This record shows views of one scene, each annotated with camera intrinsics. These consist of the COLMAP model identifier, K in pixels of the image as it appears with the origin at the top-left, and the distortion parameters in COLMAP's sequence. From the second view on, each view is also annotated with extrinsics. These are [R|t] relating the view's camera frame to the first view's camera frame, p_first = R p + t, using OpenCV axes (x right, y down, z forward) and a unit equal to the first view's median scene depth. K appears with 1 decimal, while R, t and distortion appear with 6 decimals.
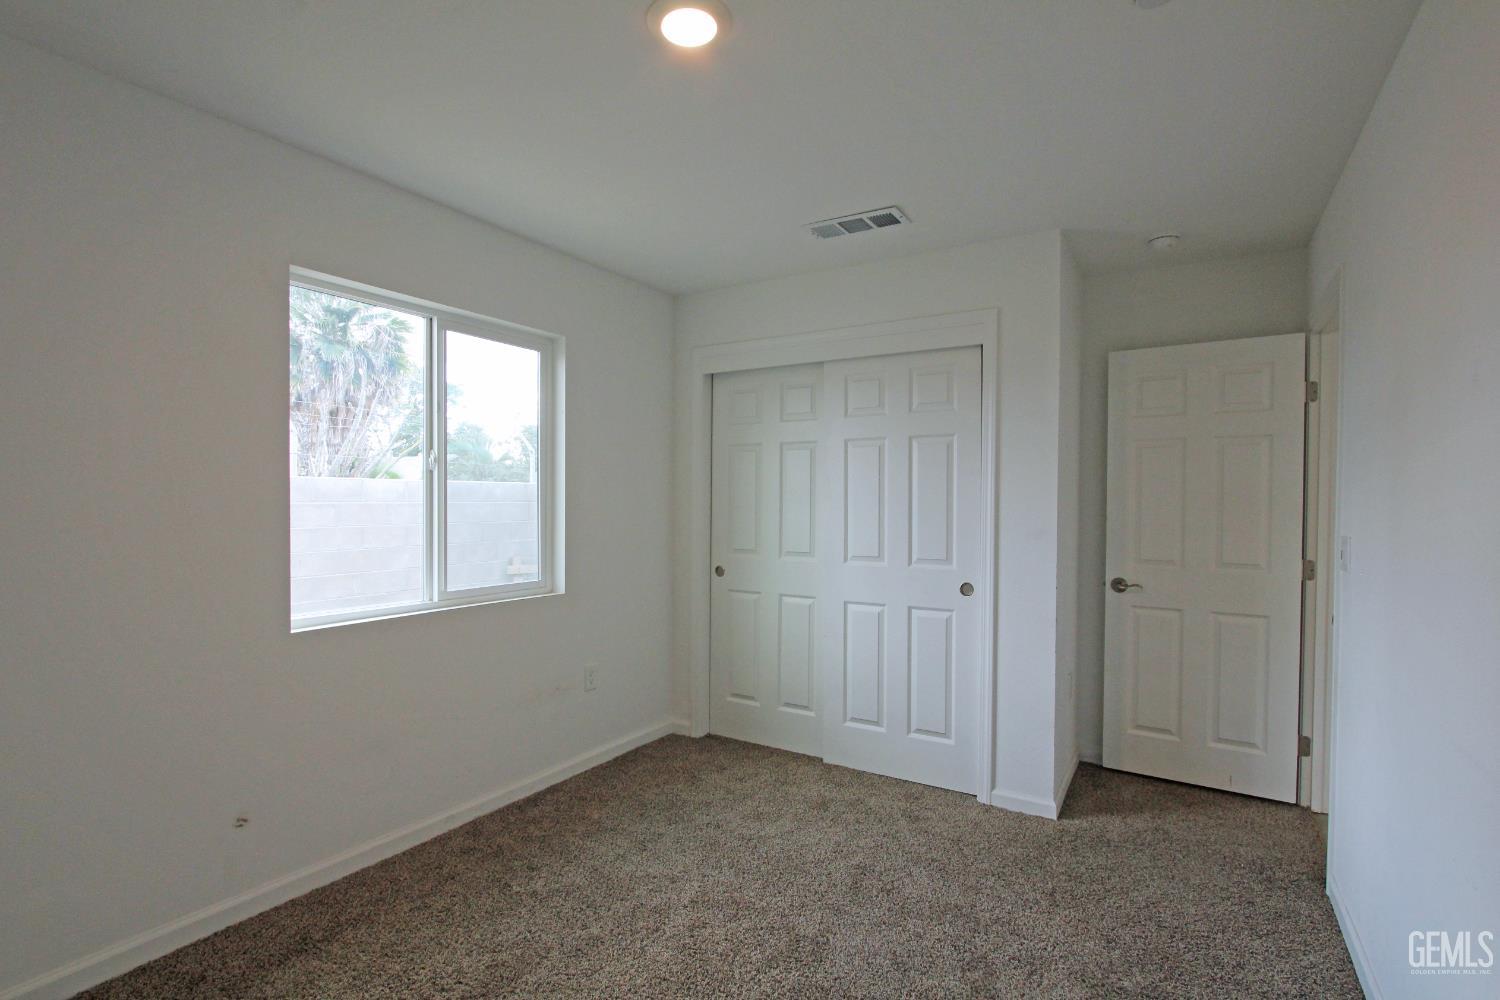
lens RADIAL K [[702.6, 0, 751.7], [0, 702.6, 509.6], [0, 0, 1]] dist [-0.009247, 0.000227]
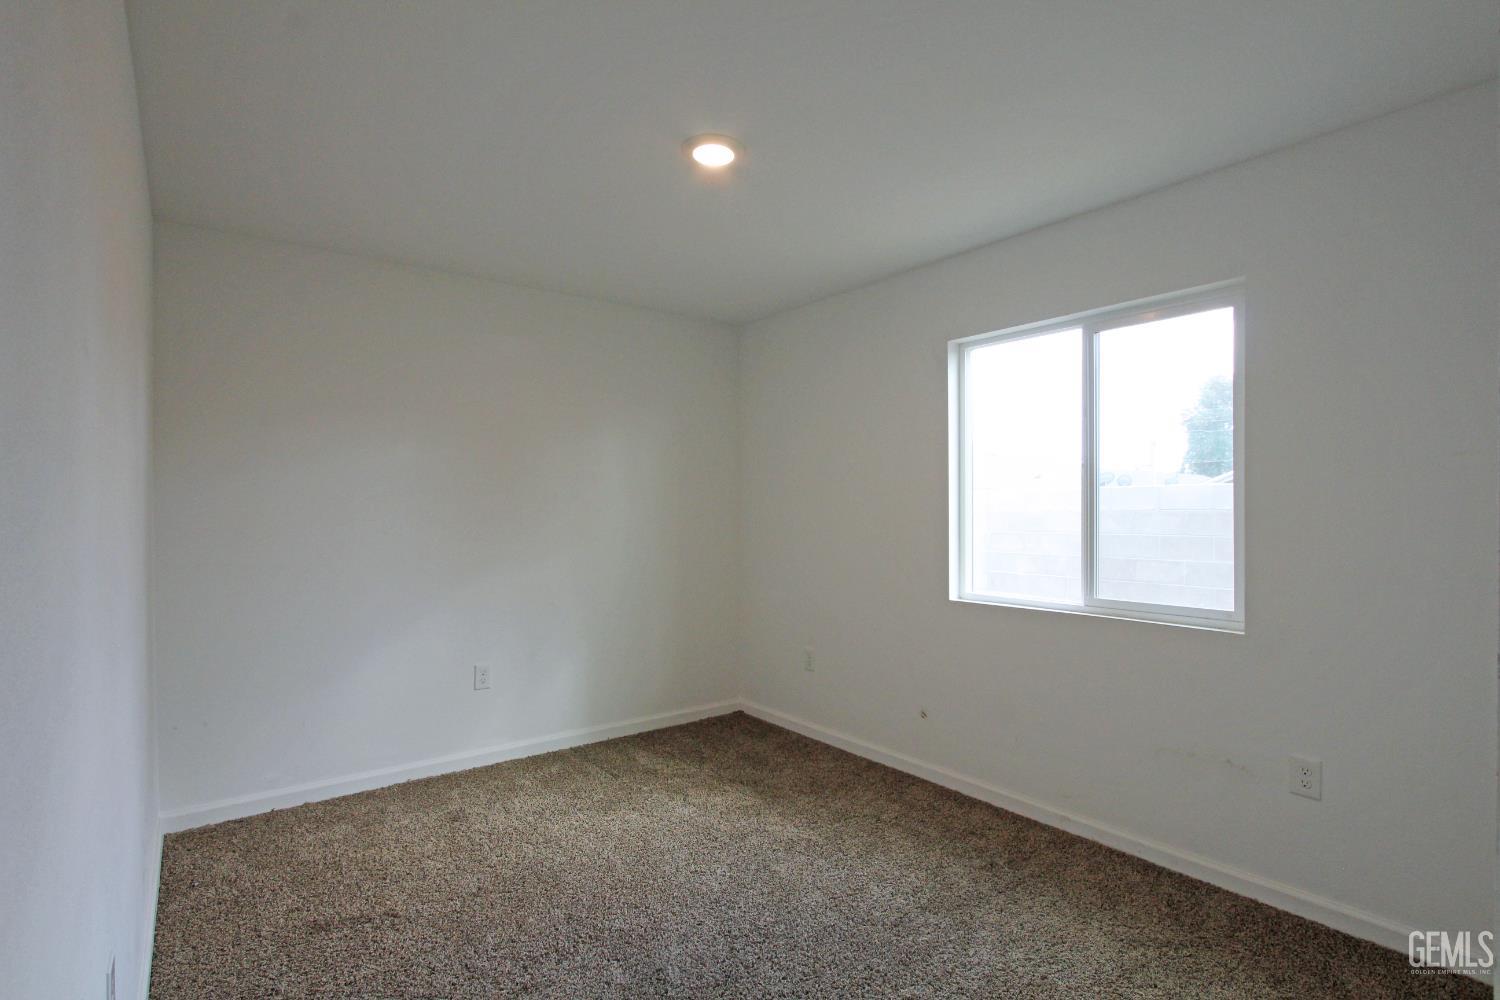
lens RADIAL K [[702.6, 0, 751.7], [0, 702.6, 509.6], [0, 0, 1]] dist [-0.009247, 0.000227]
pose [[-0.329398, 0.011090, -0.944126, 0.646765], [-0.000930, 0.999927, 0.012070, -0.019351], [0.944191, 0.004854, -0.329363, 0.865620]]
